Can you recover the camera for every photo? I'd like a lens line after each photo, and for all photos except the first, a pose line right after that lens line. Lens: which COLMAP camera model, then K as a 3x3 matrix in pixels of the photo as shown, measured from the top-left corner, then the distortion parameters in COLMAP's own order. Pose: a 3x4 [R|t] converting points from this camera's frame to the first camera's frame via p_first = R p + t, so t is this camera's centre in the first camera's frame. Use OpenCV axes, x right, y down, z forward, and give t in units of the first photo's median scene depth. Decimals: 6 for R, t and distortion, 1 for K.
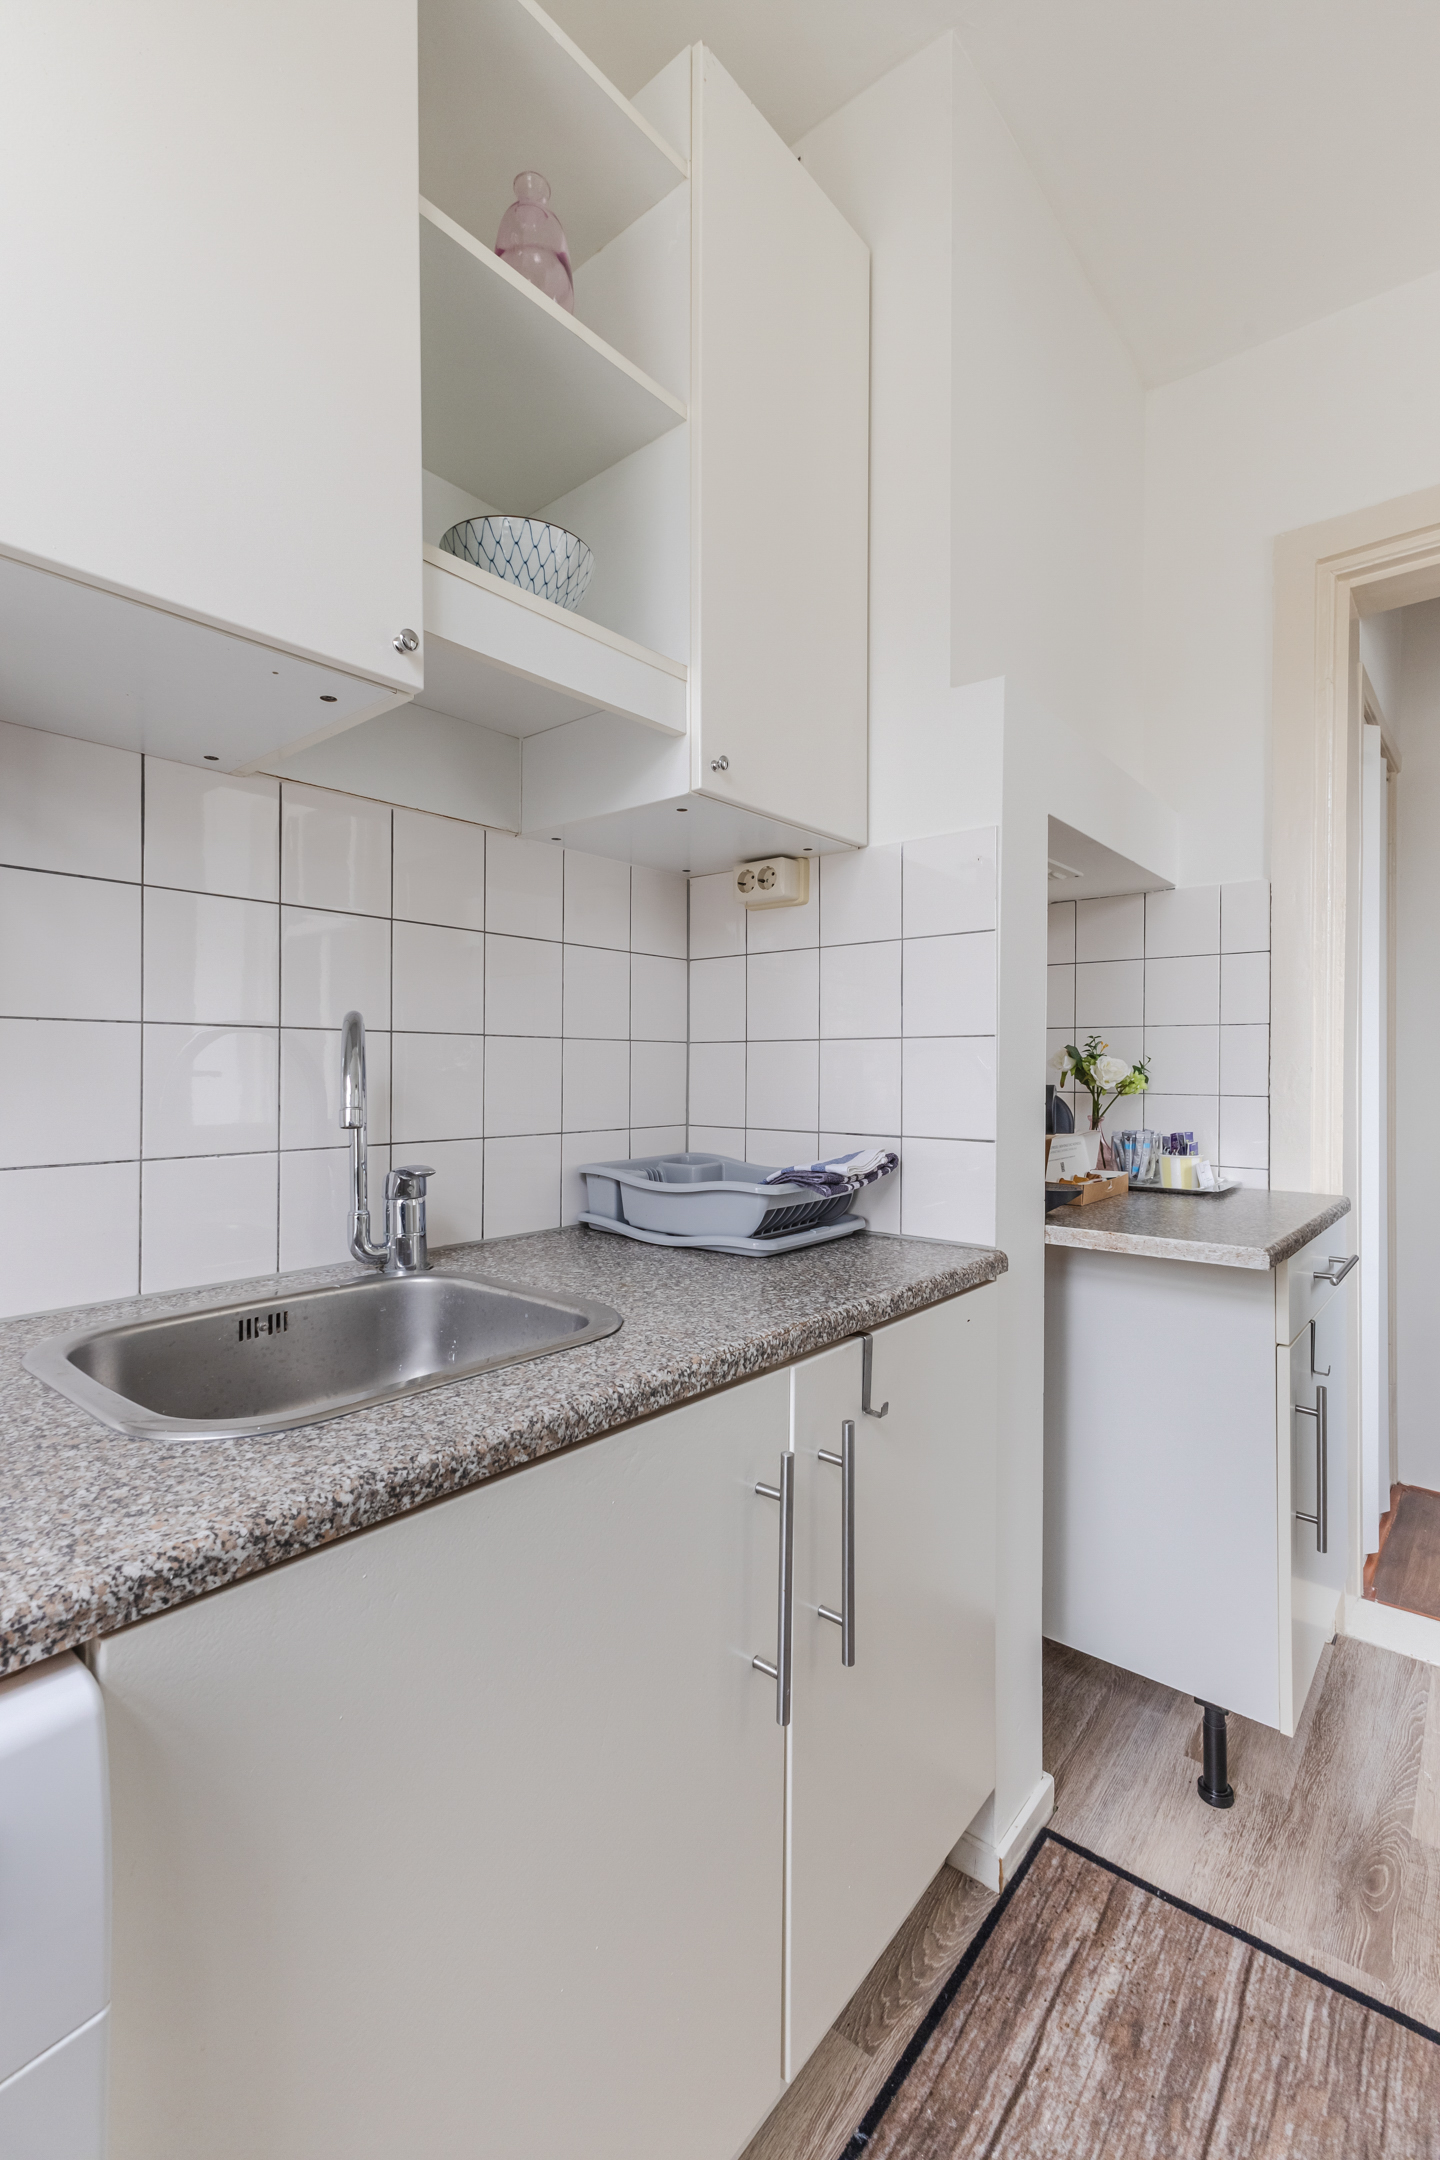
lens RADIAL K [[941.3, 0, 726.5], [0, 941.3, 1069.0], [0, 0, 1]] dist [0.019371, -0.003554]
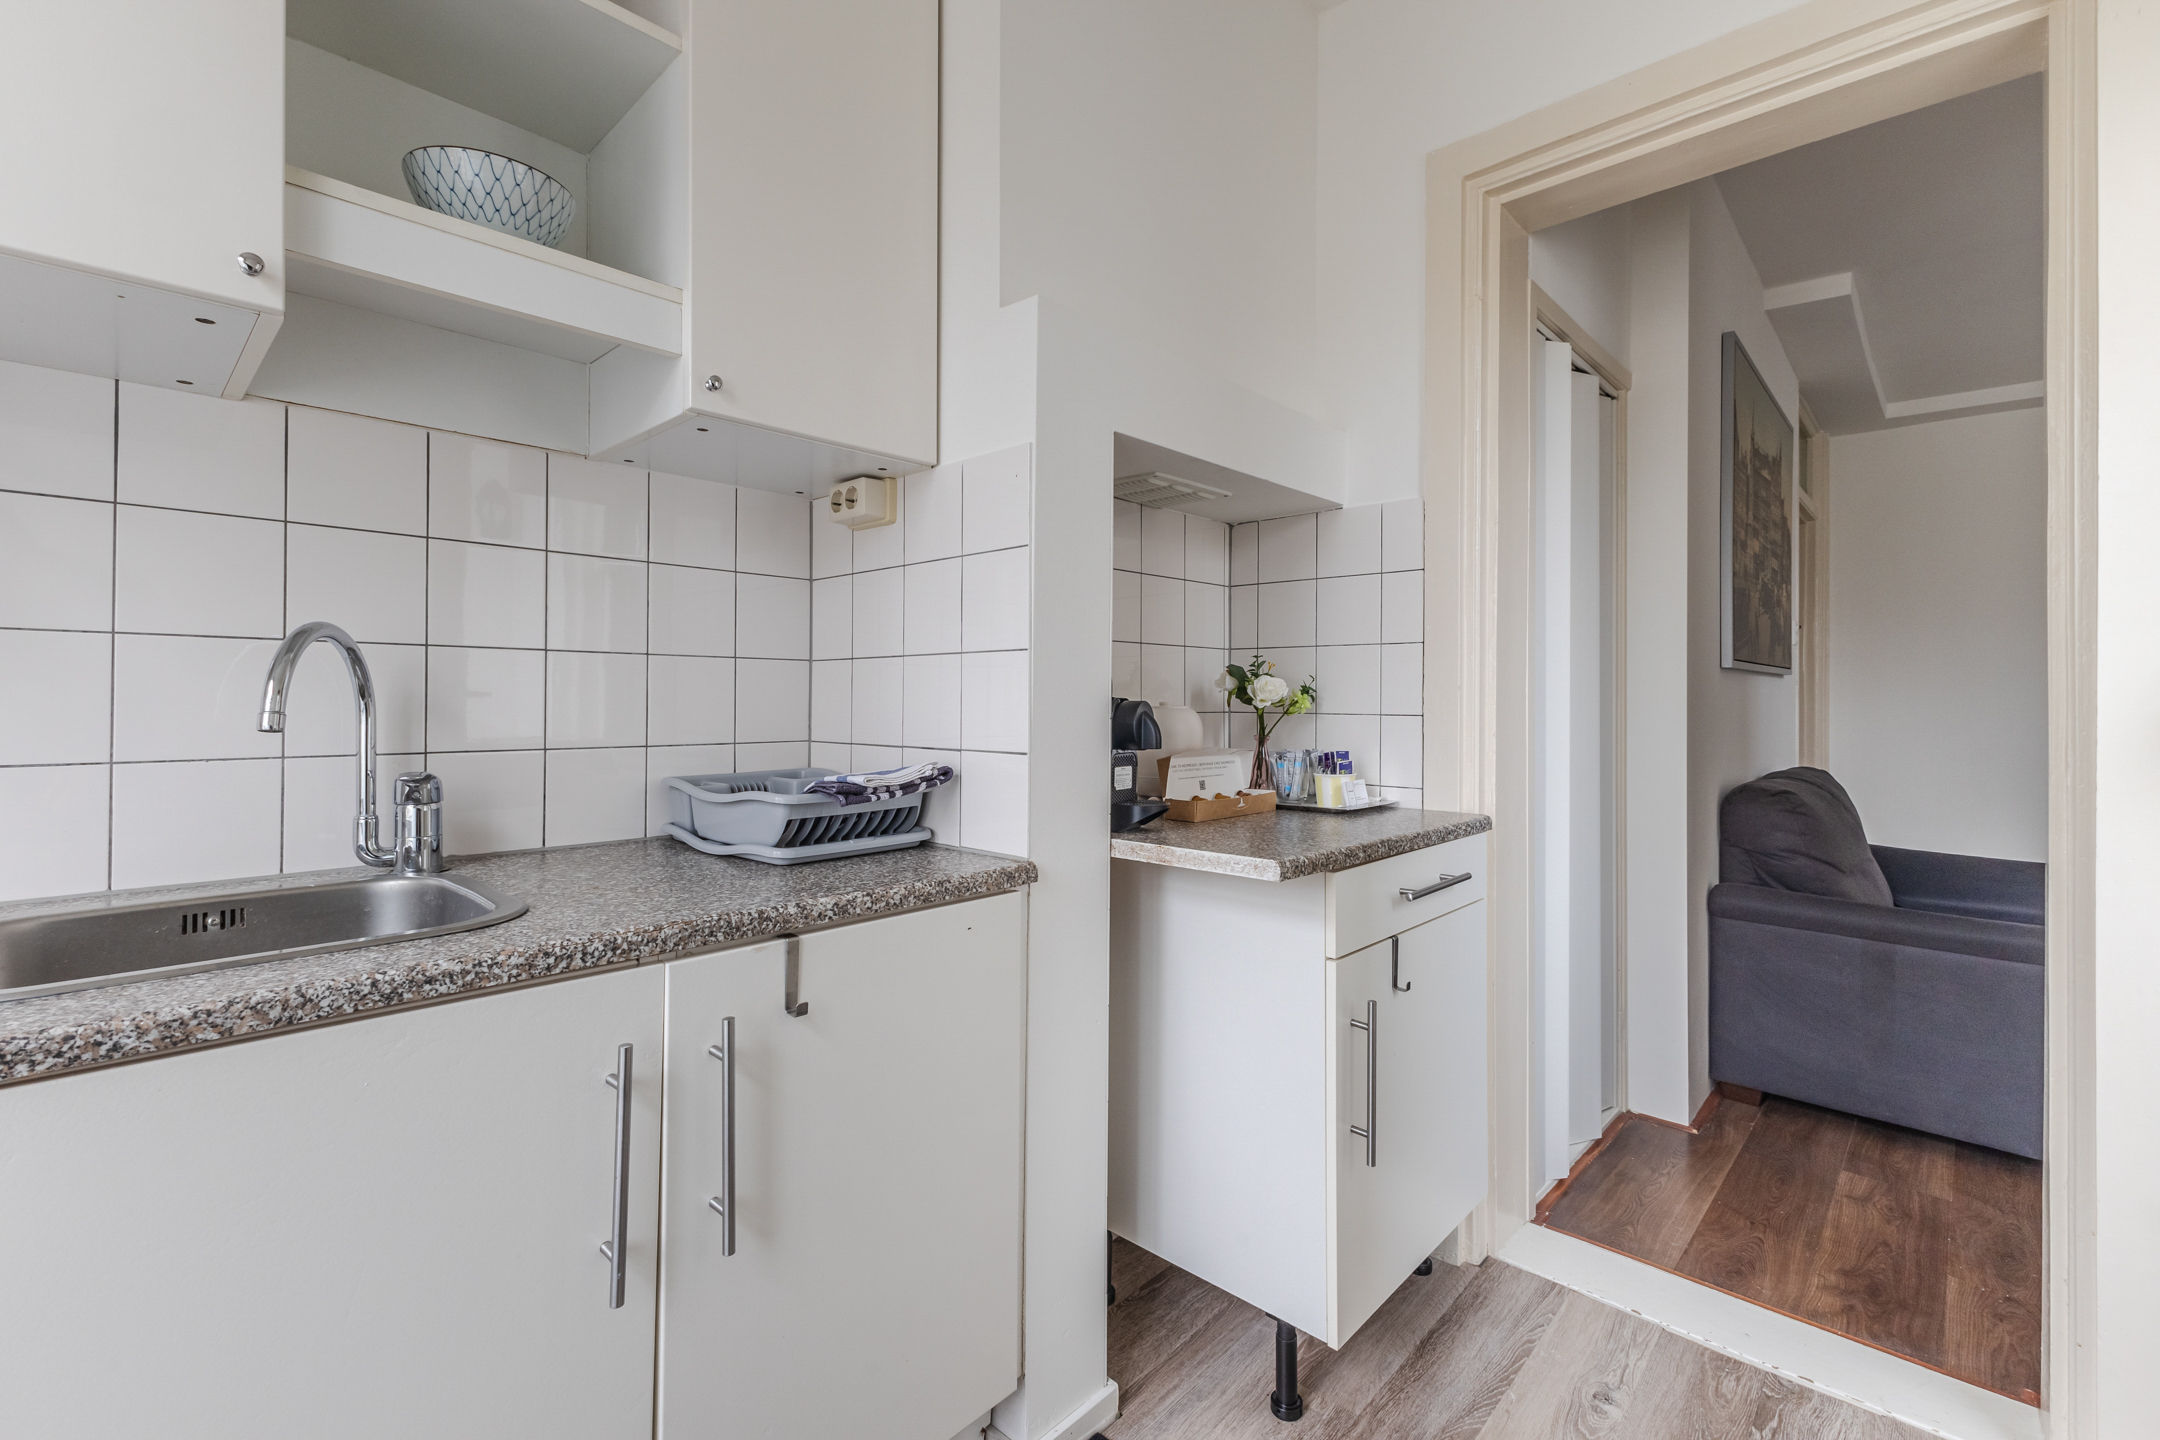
lens RADIAL K [[941.3, 0, 1116.7], [0, 941.3, 697.8], [0, 0, 1]] dist [0.019371, -0.003554]
pose [[0.998934, 0.001462, -0.046130, 0.388977], [-0.001545, 0.999997, -0.001768, 0.016493], [0.046127, 0.001837, 0.998934, -0.008568]]
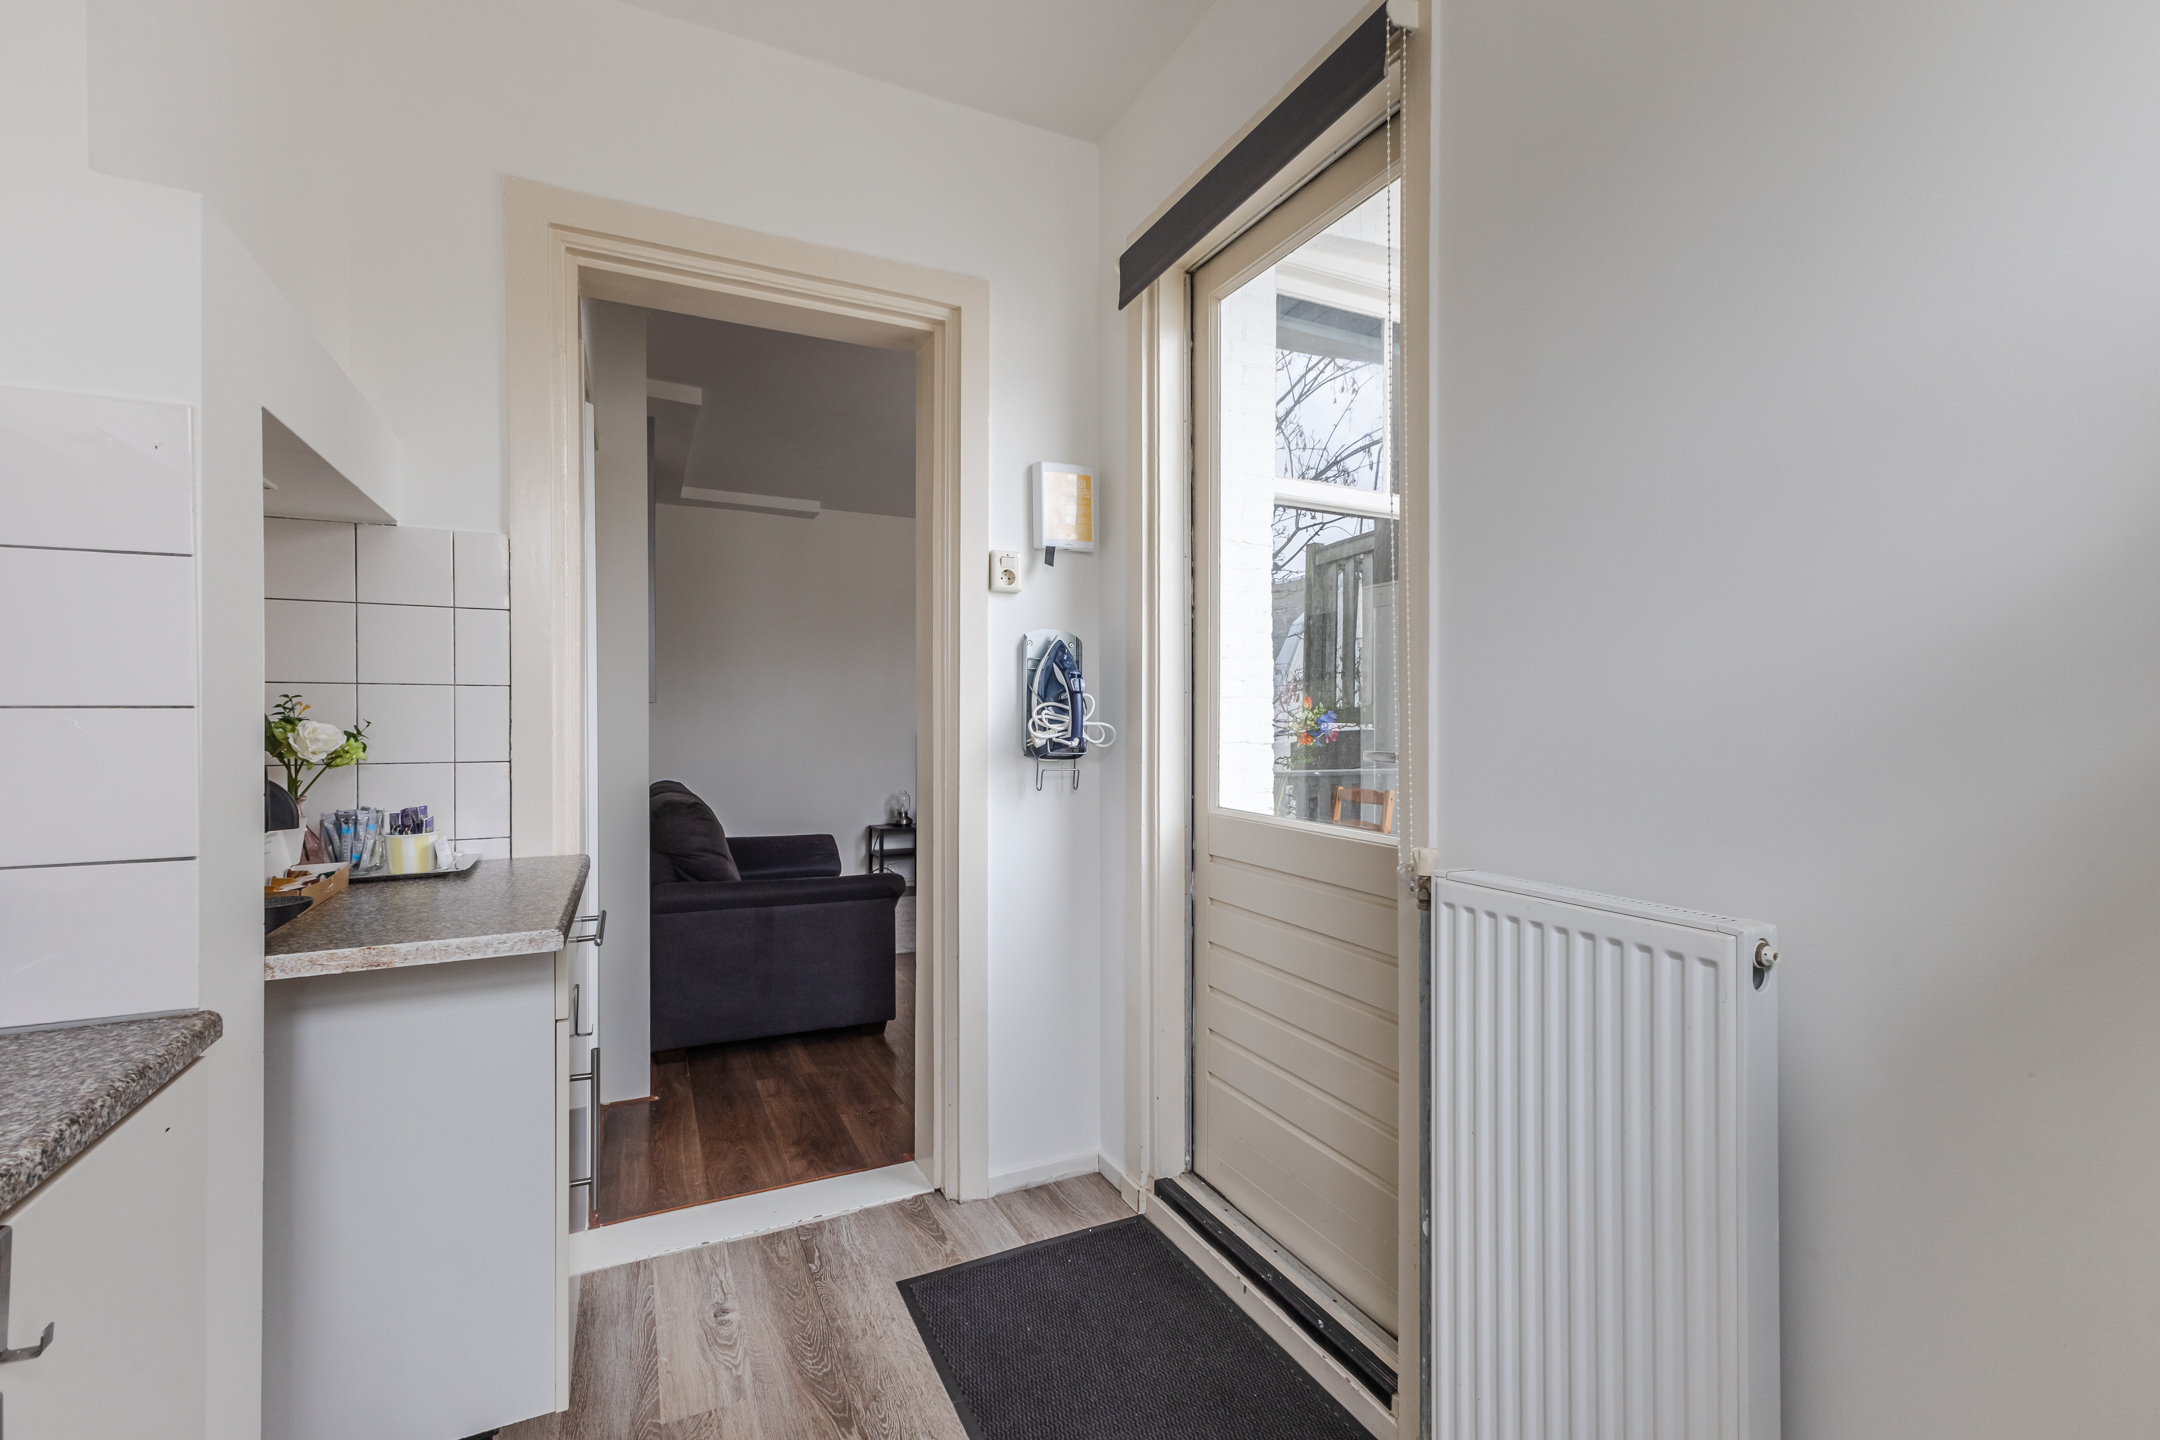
lens RADIAL K [[941.3, 0, 1075.8], [0, 941.3, 726.6], [0, 0, 1]] dist [0.019371, -0.003554]
pose [[0.419412, -0.014497, 0.907680, -0.077259], [-0.001261, 0.999862, 0.016552, -0.030406], [-0.907795, -0.008087, 0.419336, 0.098646]]
